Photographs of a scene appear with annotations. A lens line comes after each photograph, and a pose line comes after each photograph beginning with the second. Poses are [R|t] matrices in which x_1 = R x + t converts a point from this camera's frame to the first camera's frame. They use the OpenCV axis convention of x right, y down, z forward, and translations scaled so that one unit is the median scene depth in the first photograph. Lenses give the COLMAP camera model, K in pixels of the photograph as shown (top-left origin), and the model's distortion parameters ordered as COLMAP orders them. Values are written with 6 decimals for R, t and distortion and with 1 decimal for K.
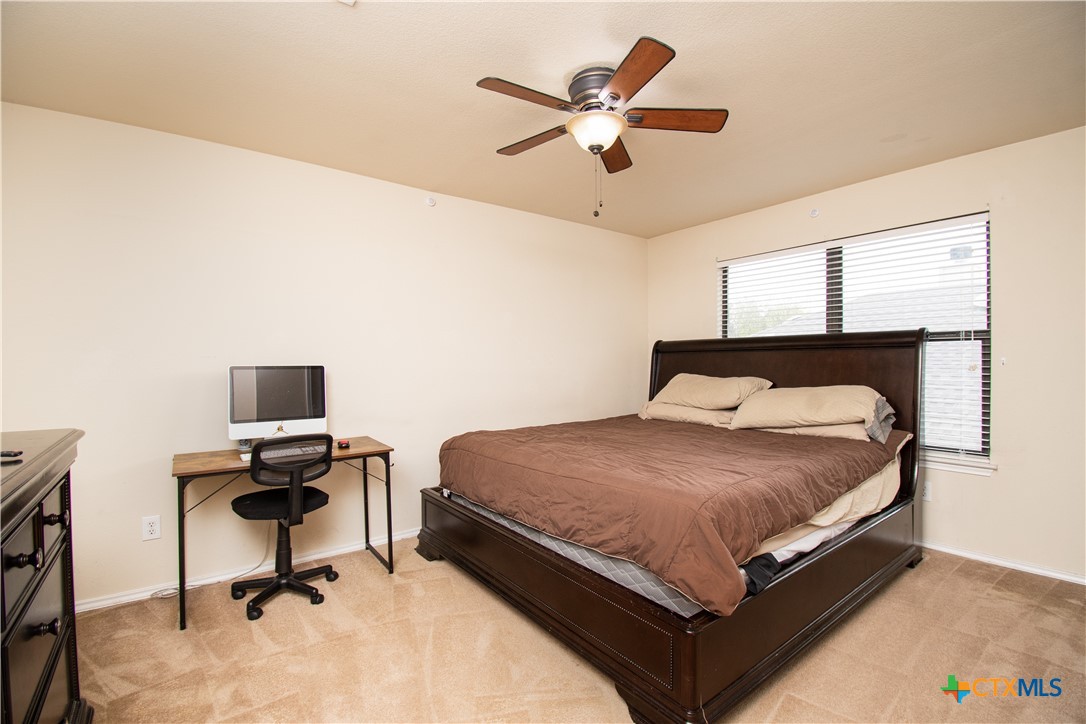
lens RADIAL K [[483.9, 0, 543.0], [0, 483.9, 362.0], [0, 0, 1]] dist [-0.000647, -0.000134]
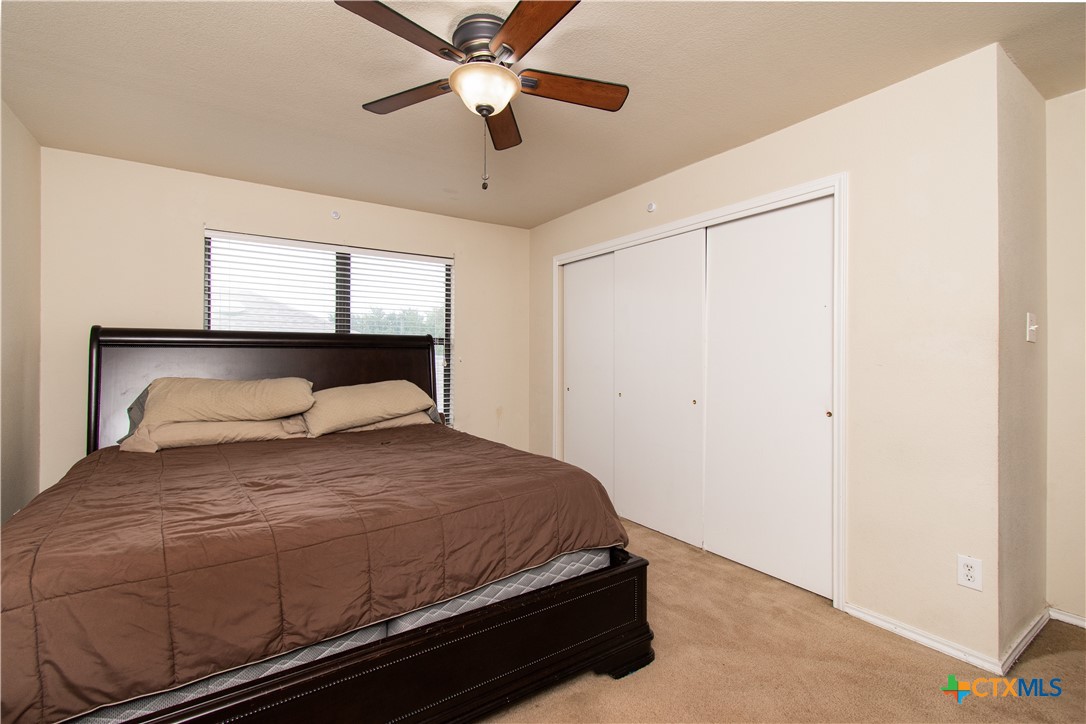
lens RADIAL K [[477.9, 0, 543.0], [0, 477.9, 362.0], [0, 0, 1]] dist [0.024945, -0.000025]
pose [[0.066153, -0.007752, 0.997779, -0.499010], [0.000897, 0.999970, 0.007710, -0.004693], [-0.997809, 0.000385, 0.066158, 0.576695]]
